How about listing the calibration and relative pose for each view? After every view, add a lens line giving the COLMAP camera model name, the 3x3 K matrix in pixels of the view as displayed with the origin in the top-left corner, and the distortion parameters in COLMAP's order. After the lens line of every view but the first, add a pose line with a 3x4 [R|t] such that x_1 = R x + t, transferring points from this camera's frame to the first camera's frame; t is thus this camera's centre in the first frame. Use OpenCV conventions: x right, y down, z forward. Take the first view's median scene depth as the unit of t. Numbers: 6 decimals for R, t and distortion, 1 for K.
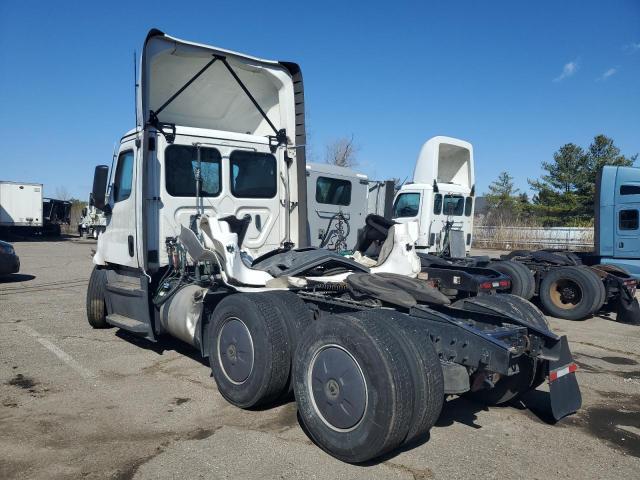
lens RADIAL K [[518.5, 0, 320.0], [0, 518.5, 240.0], [0, 0, 1]] dist [0.008467, -0.003586]
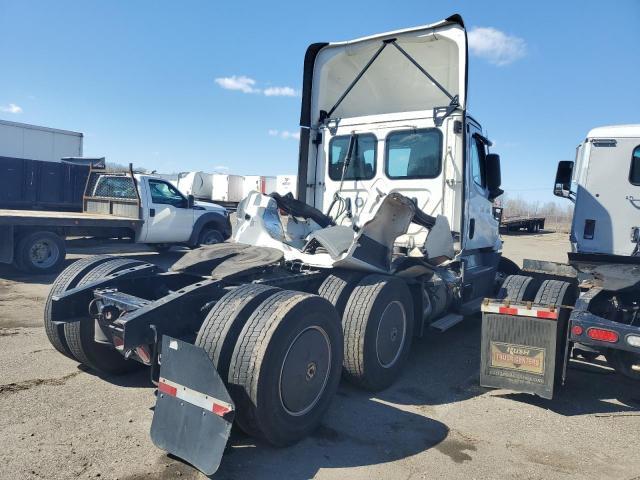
lens RADIAL K [[499.9, 0, 285.7], [0, 499.9, 239.2], [0, 0, 1]] dist [0.001461, -0.068702]
pose [[0.185118, 0.055309, -0.981159, 0.730907], [-0.081539, 0.995837, 0.040752, 0.006736], [0.979328, 0.072459, 0.188857, 0.643272]]
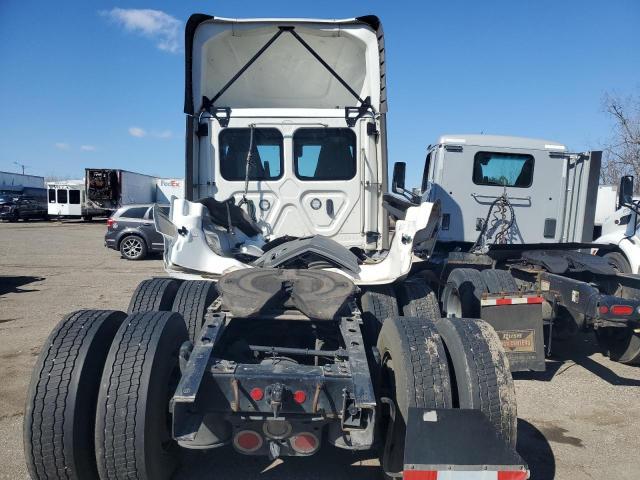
lens RADIAL K [[518.5, 0, 320.0], [0, 518.5, 240.0], [0, 0, 1]] dist [0.008467, -0.003586]
pose [[0.775103, 0.032097, -0.631019, 0.441783], [-0.024085, 0.999484, 0.021254, 0.002406], [0.631375, -0.001276, 0.775476, 0.319840]]
